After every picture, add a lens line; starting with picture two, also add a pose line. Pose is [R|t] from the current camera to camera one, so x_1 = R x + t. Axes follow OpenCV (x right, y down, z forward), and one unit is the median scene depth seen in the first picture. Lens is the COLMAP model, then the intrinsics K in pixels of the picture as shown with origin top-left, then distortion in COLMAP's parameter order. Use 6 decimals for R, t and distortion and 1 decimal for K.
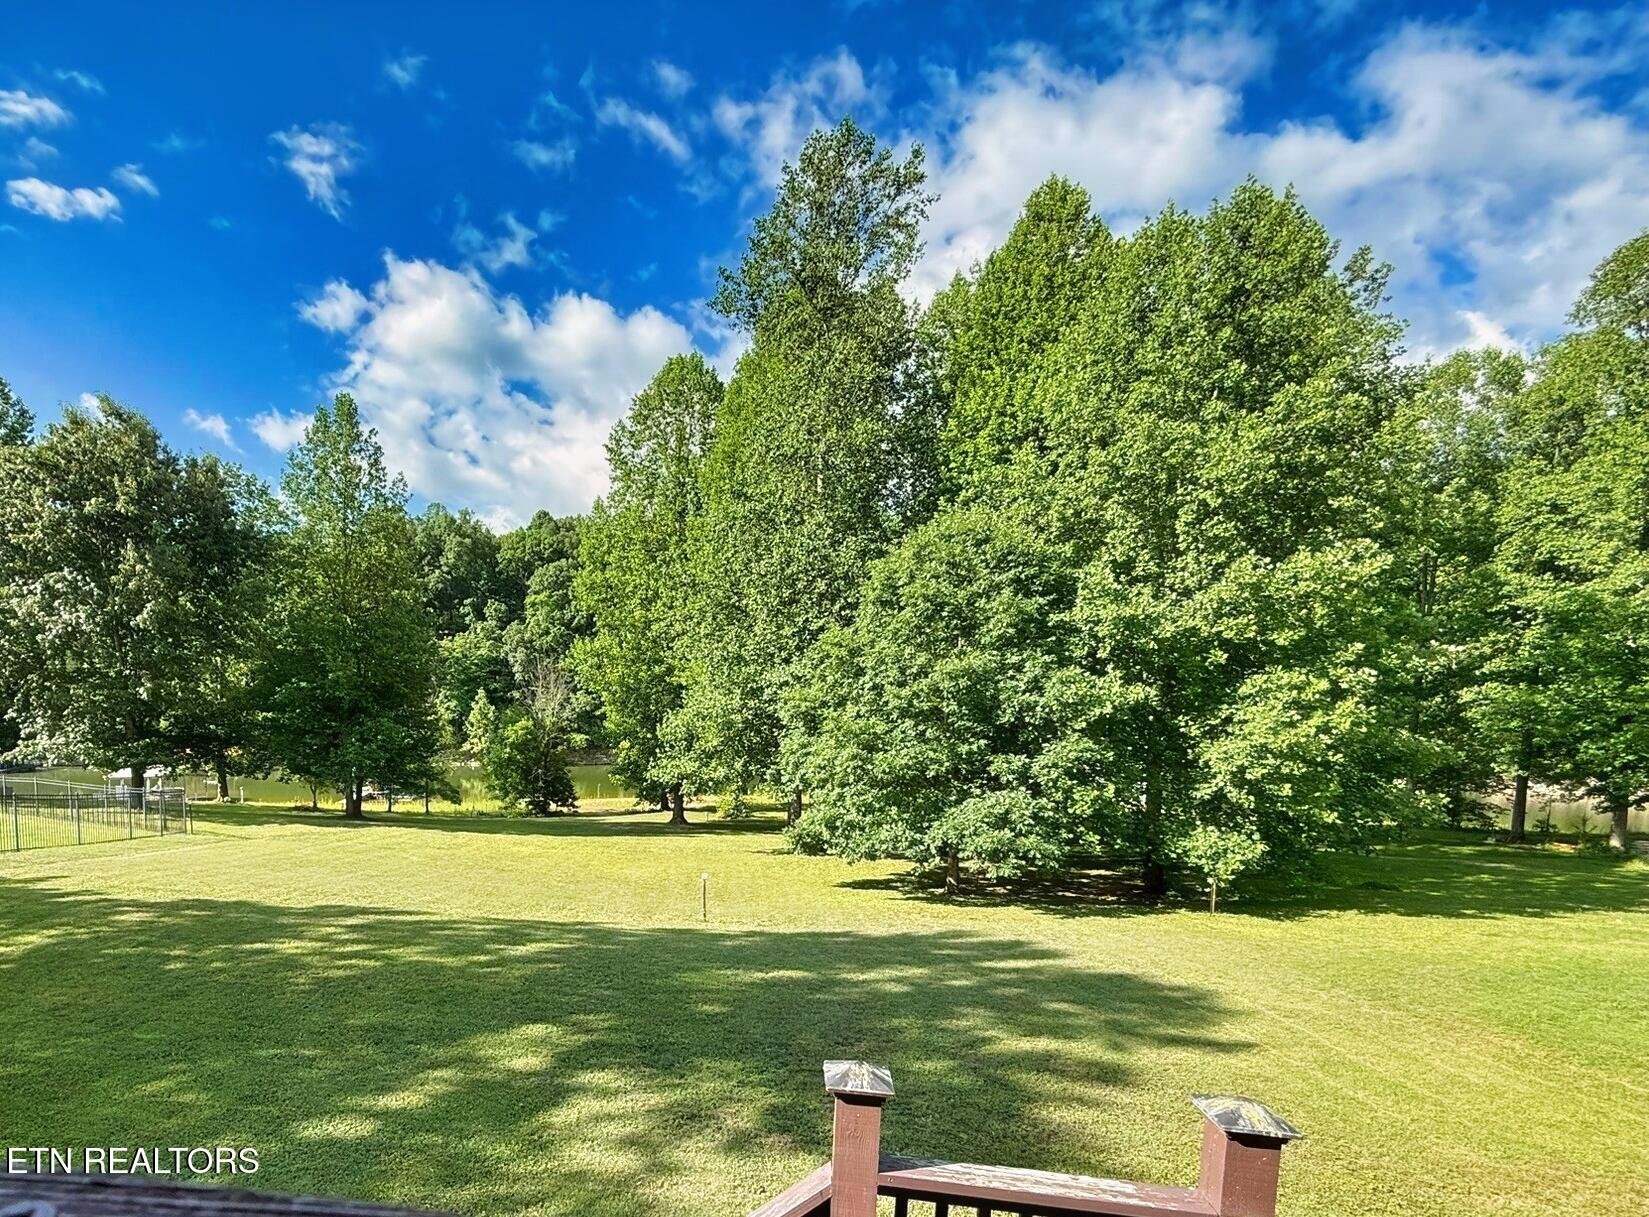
lens RADIAL K [[818.2, 0, 622.9], [0, 818.2, 765.9], [0, 0, 1]] dist [0.000441, -0.000195]
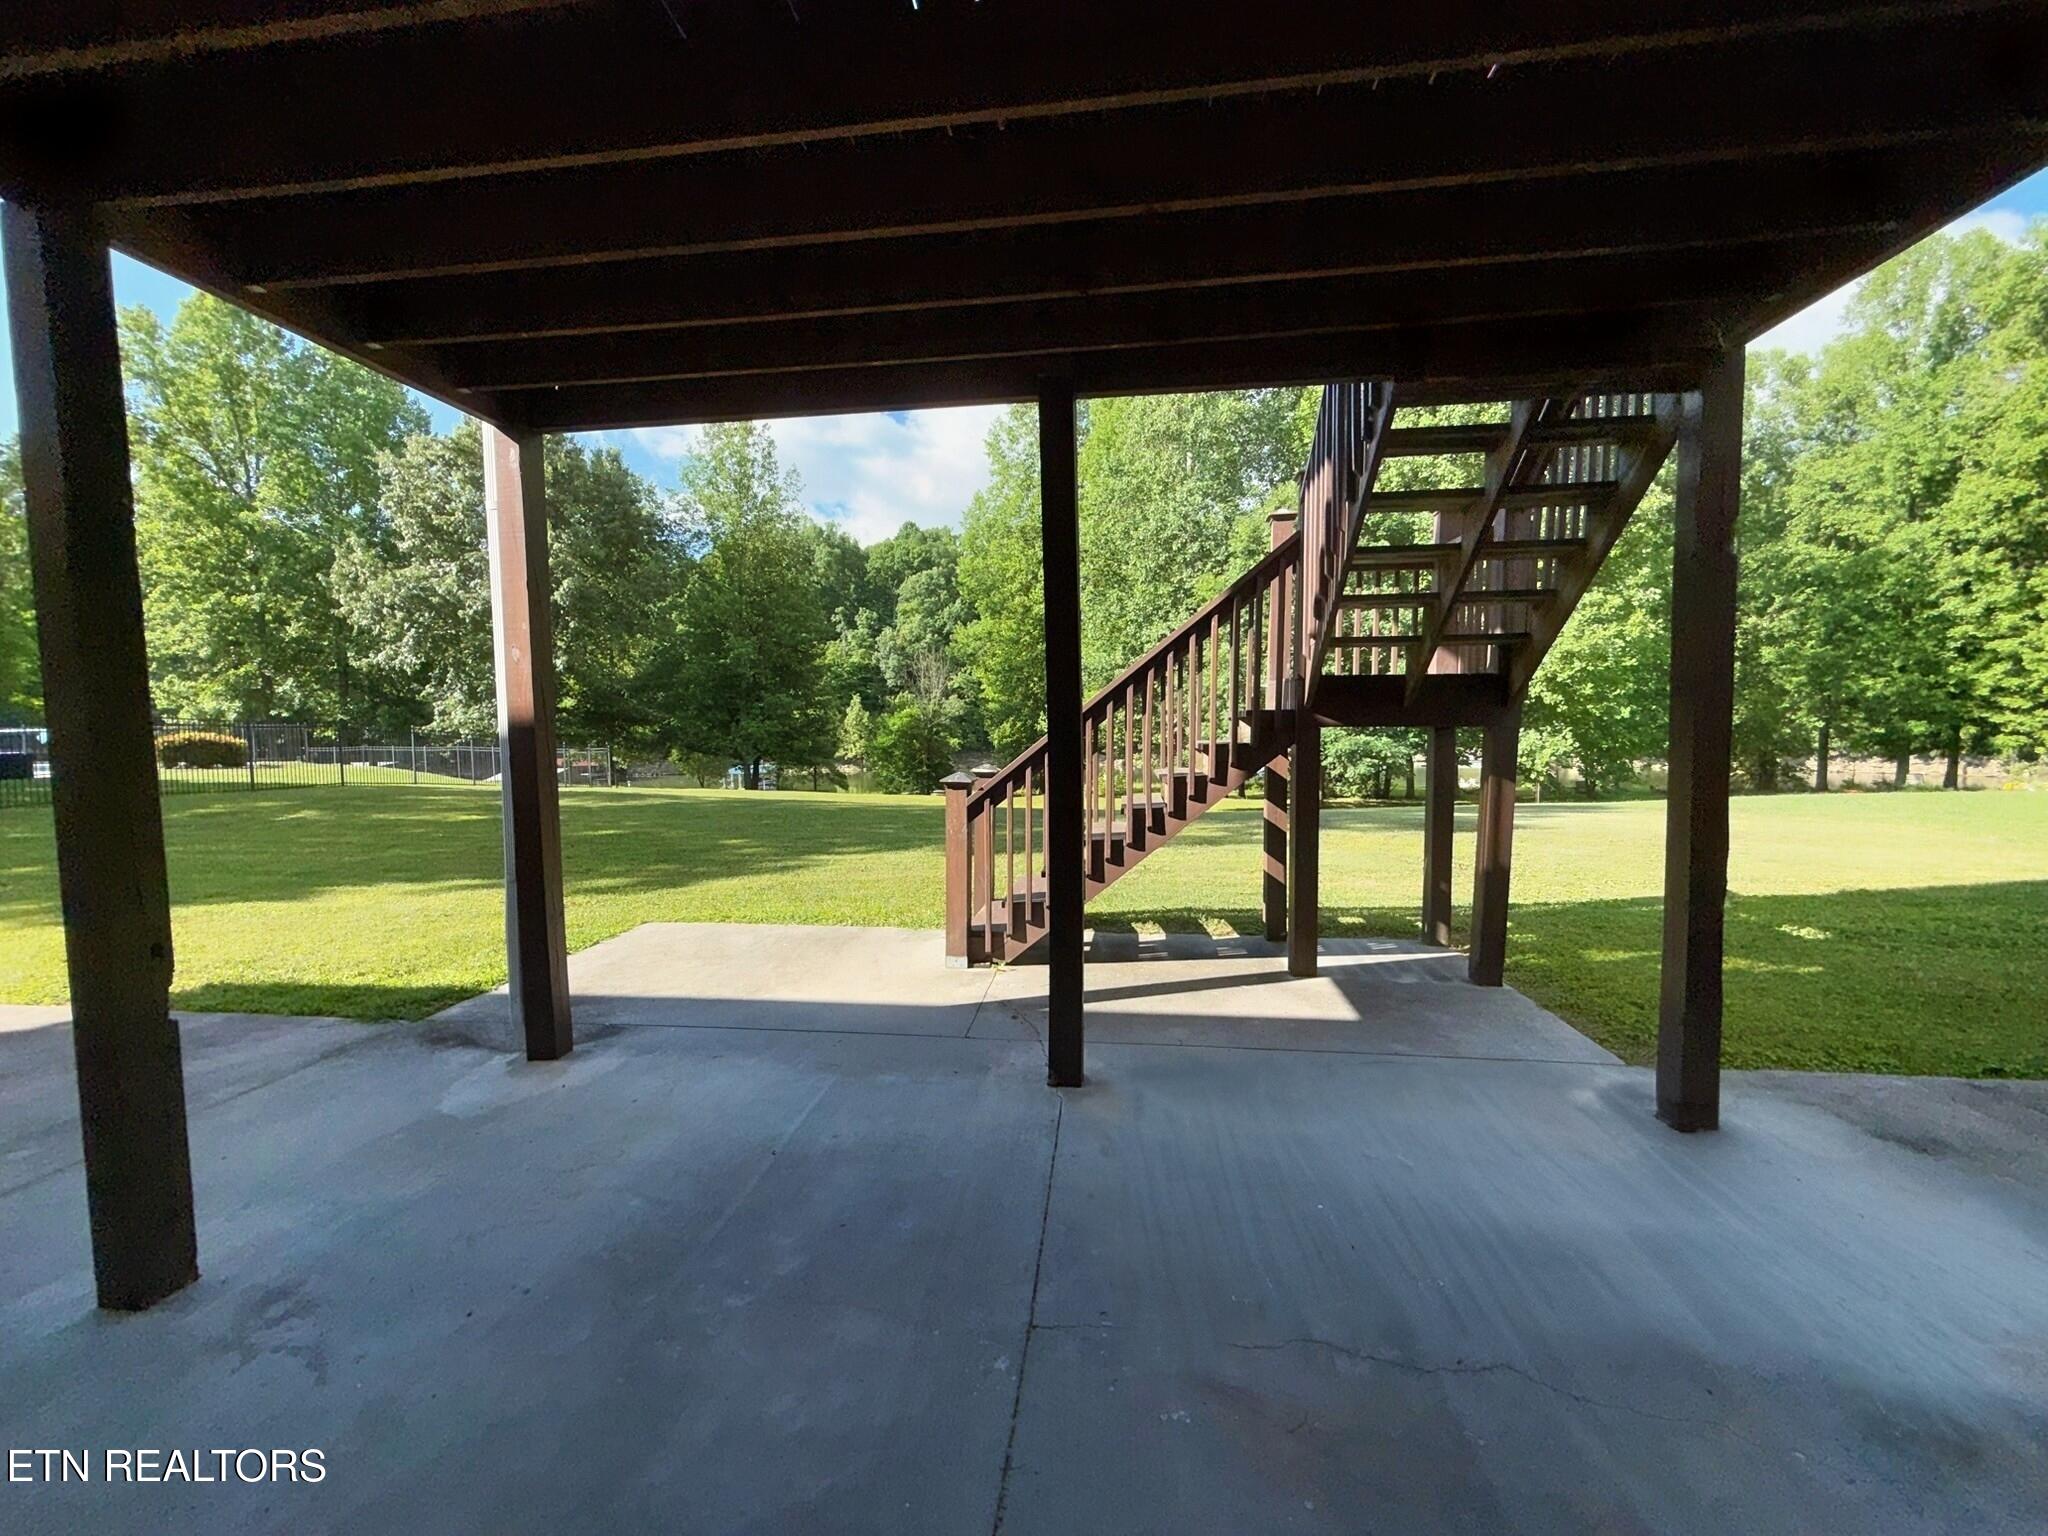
lens RADIAL K [[823.2, 0, 1024.0], [0, 823.2, 768.0], [0, 0, 1]] dist [0.000398, -0.000299]
pose [[0.998815, -0.022412, 0.043209, -0.030069], [0.023313, 0.999519, -0.020470, 0.066424], [-0.042730, 0.021453, 0.998856, -0.070728]]
